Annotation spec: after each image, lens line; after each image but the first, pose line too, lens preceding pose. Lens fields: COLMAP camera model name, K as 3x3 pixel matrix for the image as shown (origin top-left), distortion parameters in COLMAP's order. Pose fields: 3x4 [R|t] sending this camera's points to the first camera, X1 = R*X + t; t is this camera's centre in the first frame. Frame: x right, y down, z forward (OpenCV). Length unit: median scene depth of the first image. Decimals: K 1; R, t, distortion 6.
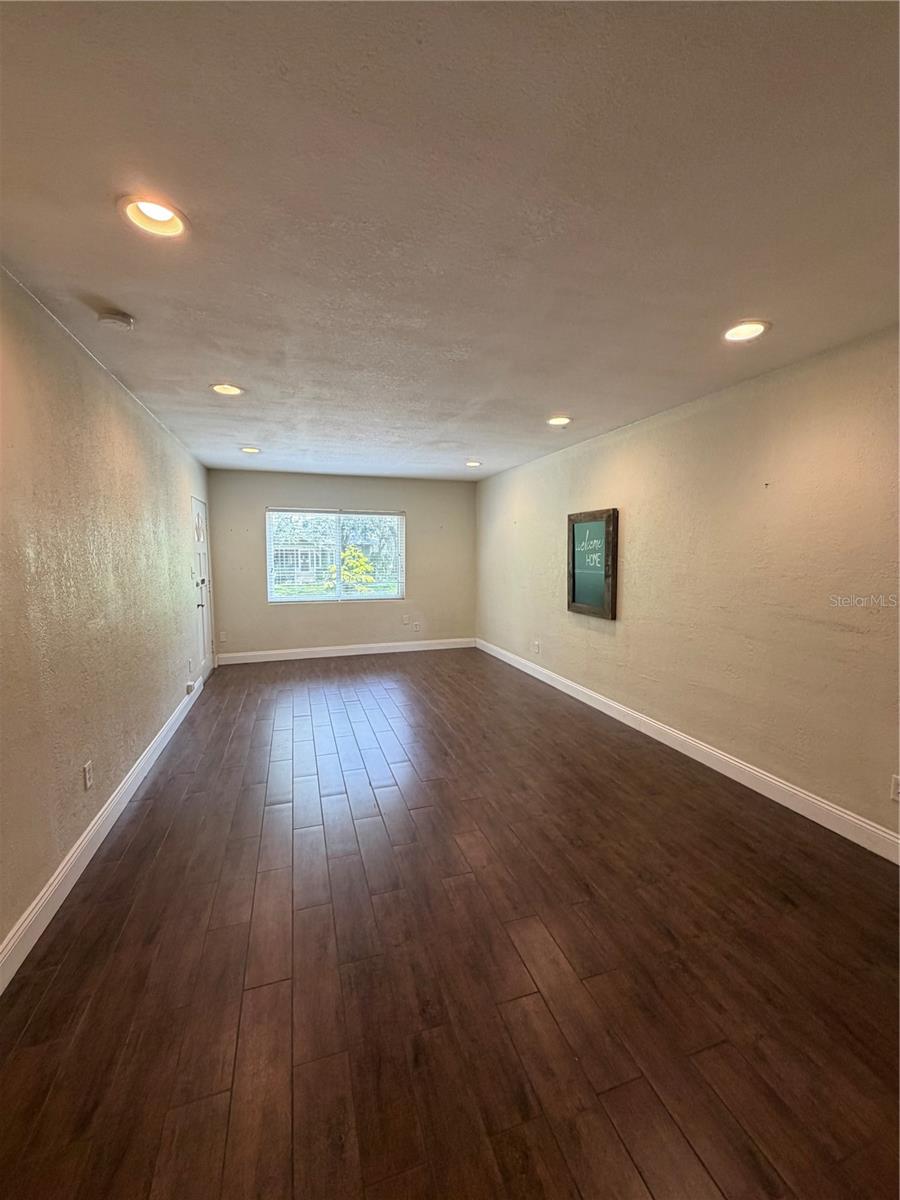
lens RADIAL K [[477.6, 0, 449.1], [0, 477.6, 597.3], [0, 0, 1]] dist [-0.000887, 0.000367]
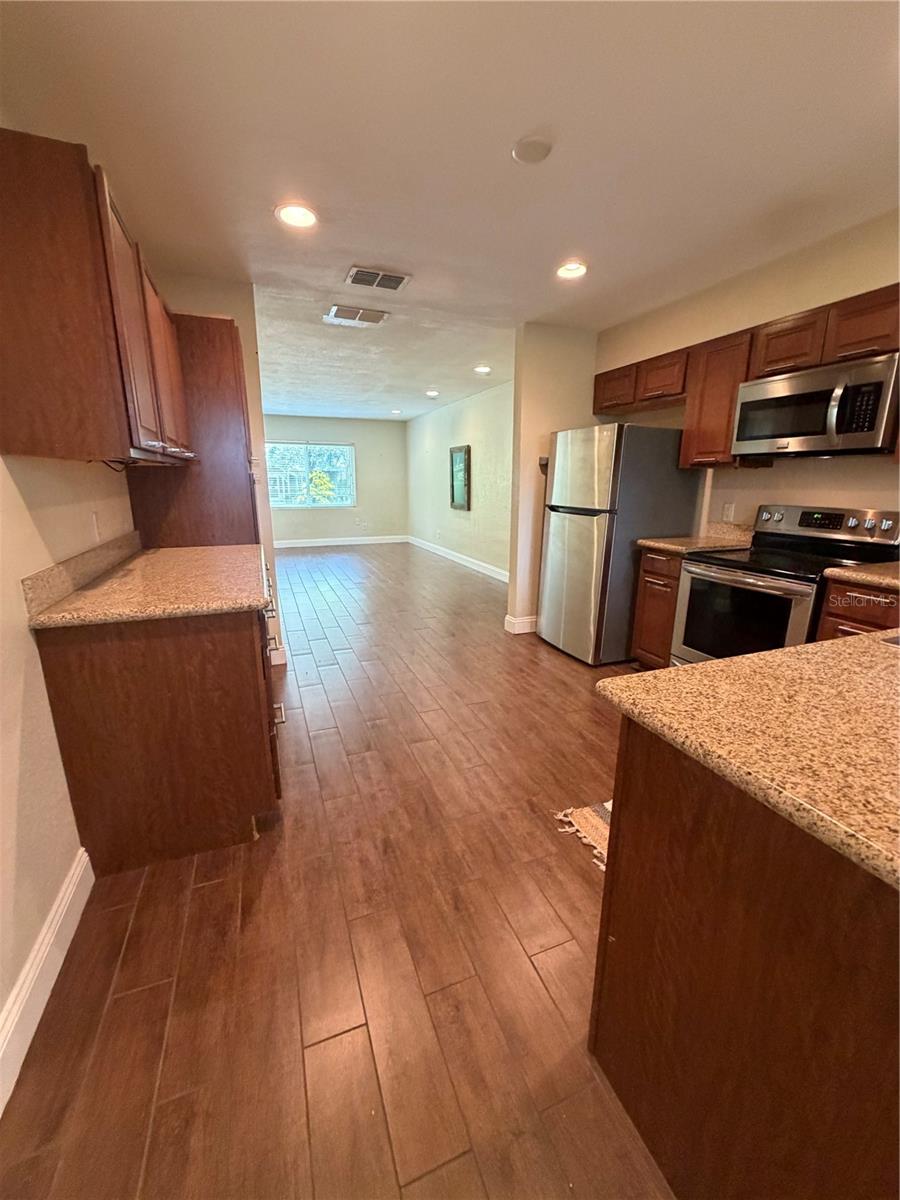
lens RADIAL K [[477.6, 0, 449.1], [0, 477.6, 597.3], [0, 0, 1]] dist [-0.000887, 0.000367]
pose [[0.998369, -0.010300, 0.056150, 0.158313], [0.002077, 0.989491, 0.144581, 0.102093], [-0.057049, -0.144228, 0.987899, -0.721745]]
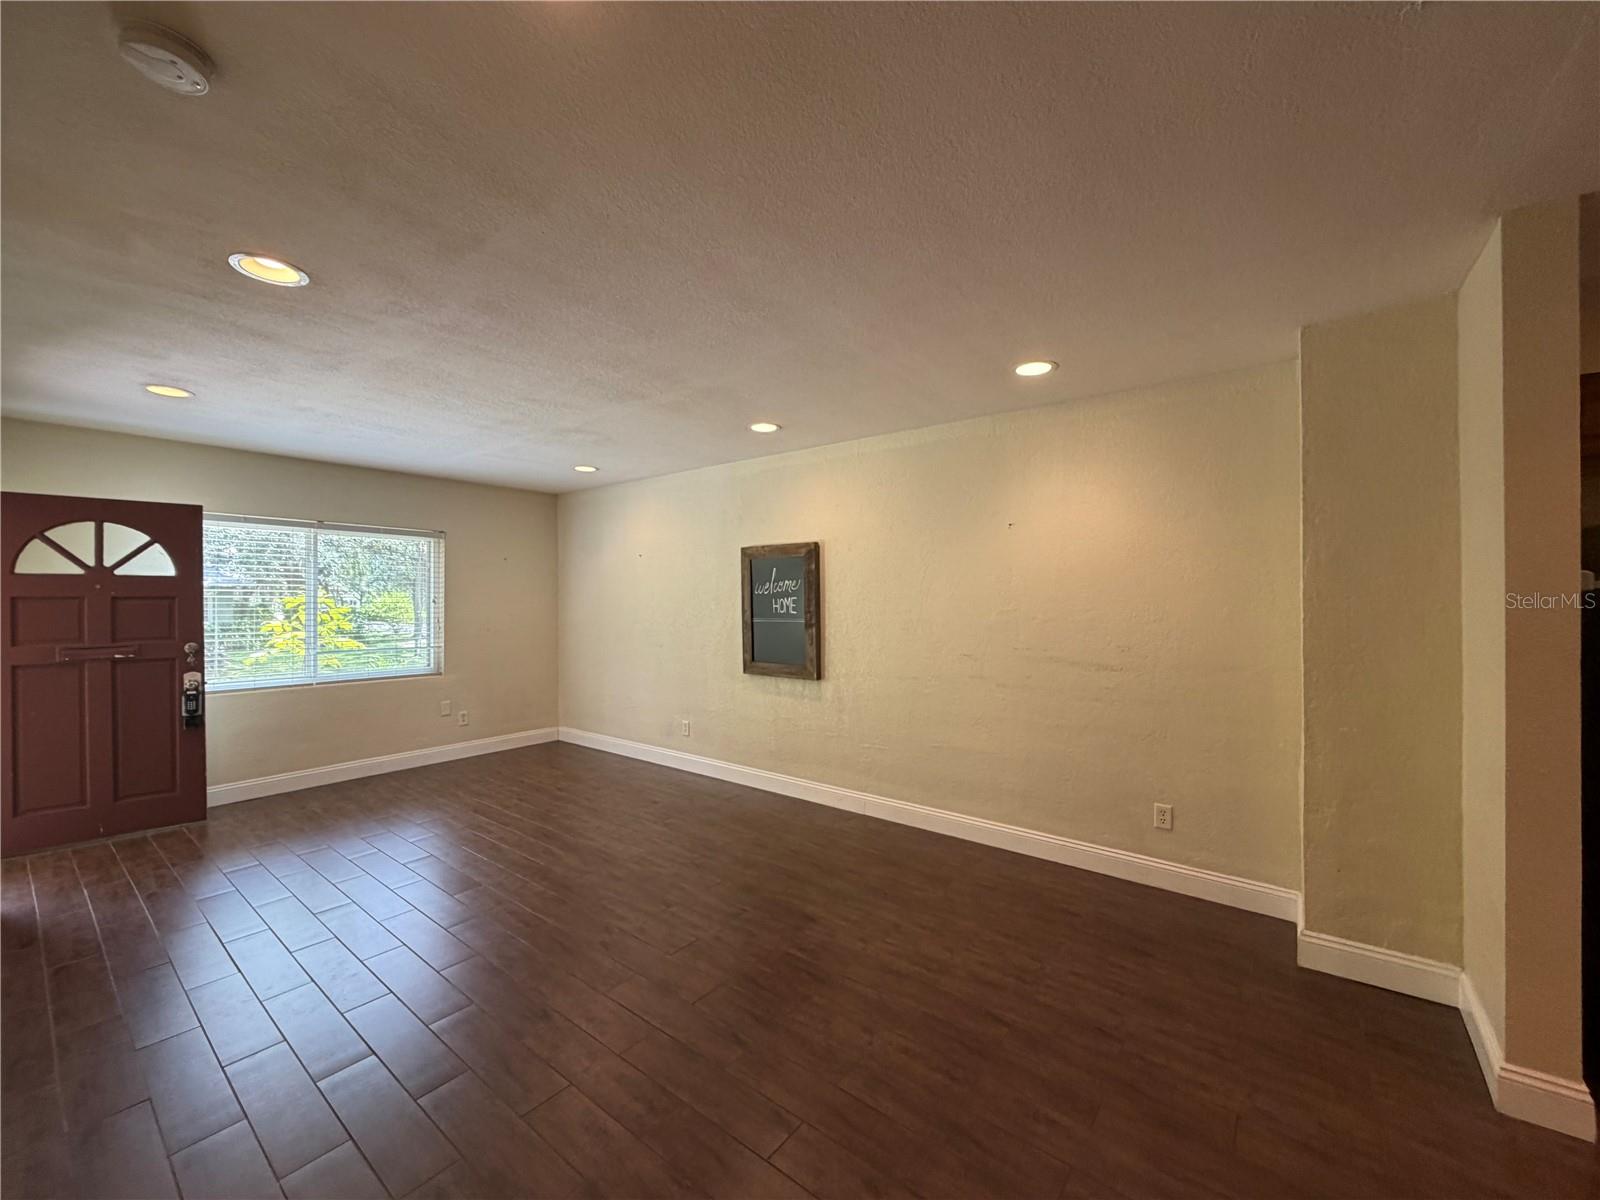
lens RADIAL K [[636.8, 0, 795.4], [0, 636.8, 602.3], [0, 0, 1]] dist [-0.000887, 0.000367]
pose [[0.833122, -0.002259, 0.553084, -0.260157], [0.052910, 0.995731, -0.075634, -0.003399], [-0.550552, 0.092276, 0.829685, 0.116180]]
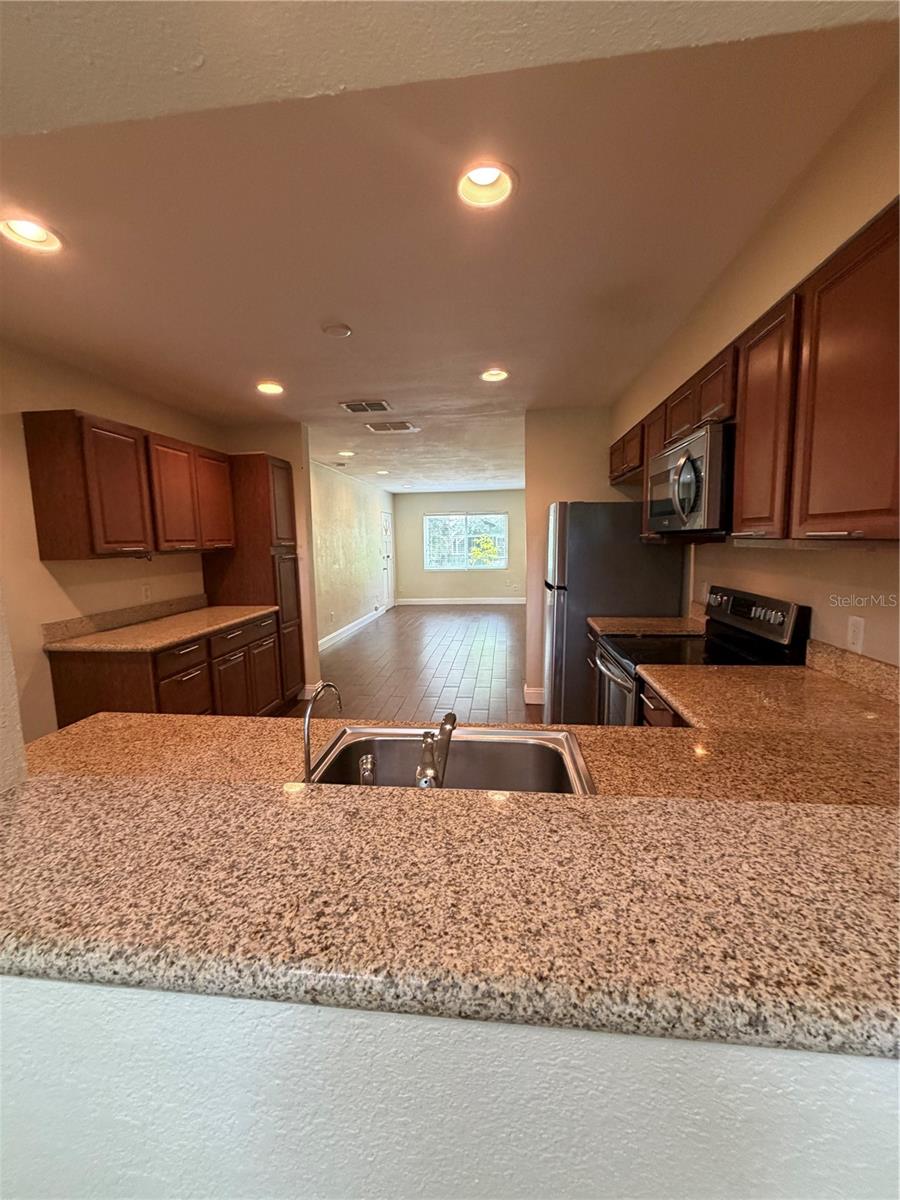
lens RADIAL K [[477.6, 0, 449.1], [0, 477.6, 597.3], [0, 0, 1]] dist [-0.000887, 0.000367]
pose [[0.906908, 0.031399, -0.420158, 0.595182], [-0.019433, 0.999275, 0.032732, 0.072985], [0.420881, -0.021520, 0.906860, -0.720512]]
